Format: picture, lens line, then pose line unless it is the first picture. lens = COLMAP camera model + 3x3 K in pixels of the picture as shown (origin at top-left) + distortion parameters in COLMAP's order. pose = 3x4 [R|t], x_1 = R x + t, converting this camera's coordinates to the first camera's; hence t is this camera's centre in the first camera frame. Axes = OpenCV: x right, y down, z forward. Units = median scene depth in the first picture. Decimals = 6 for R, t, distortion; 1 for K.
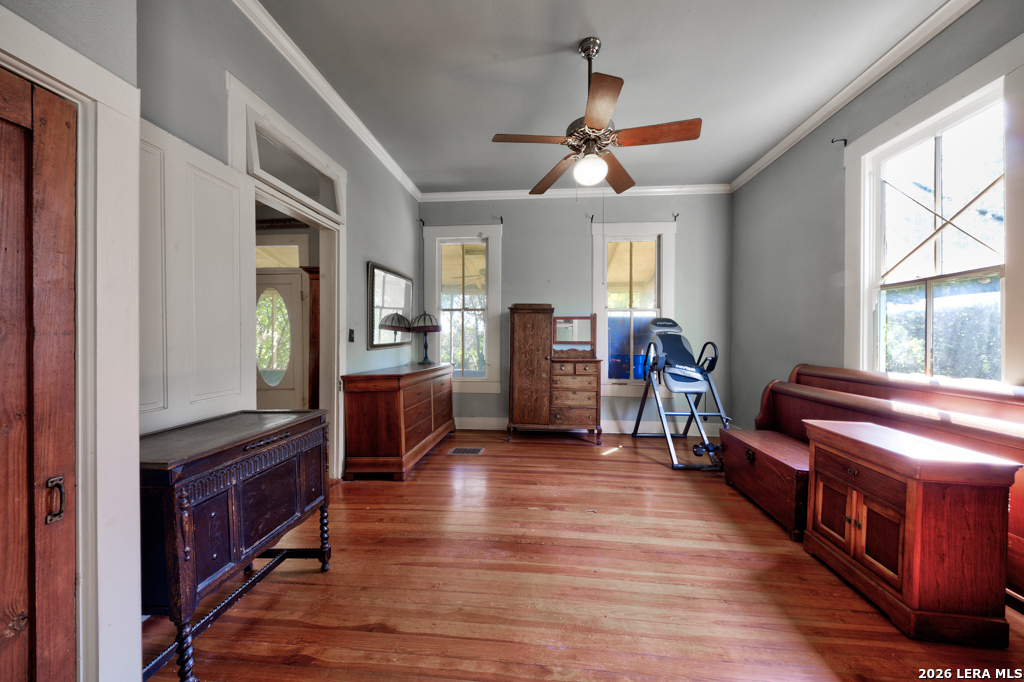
lens RADIAL K [[344.7, 0, 514.7], [0, 344.7, 343.6], [0, 0, 1]] dist [0.001893, -0.004258]
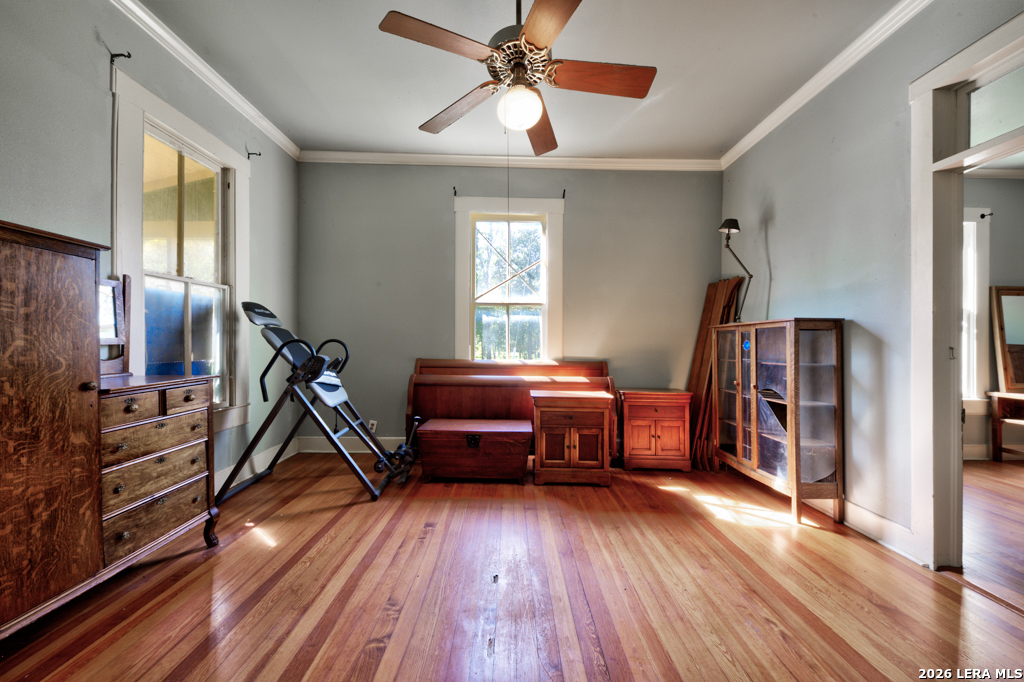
lens RADIAL K [[350.5, 0, 508.2], [0, 350.5, 339.0], [0, 0, 1]] dist [0.002358, -0.004206]
pose [[-0.095215, -0.001752, 0.995455, -0.470299], [-0.000721, 0.999998, 0.001691, -0.010548], [-0.995456, -0.000557, -0.095216, 0.981452]]
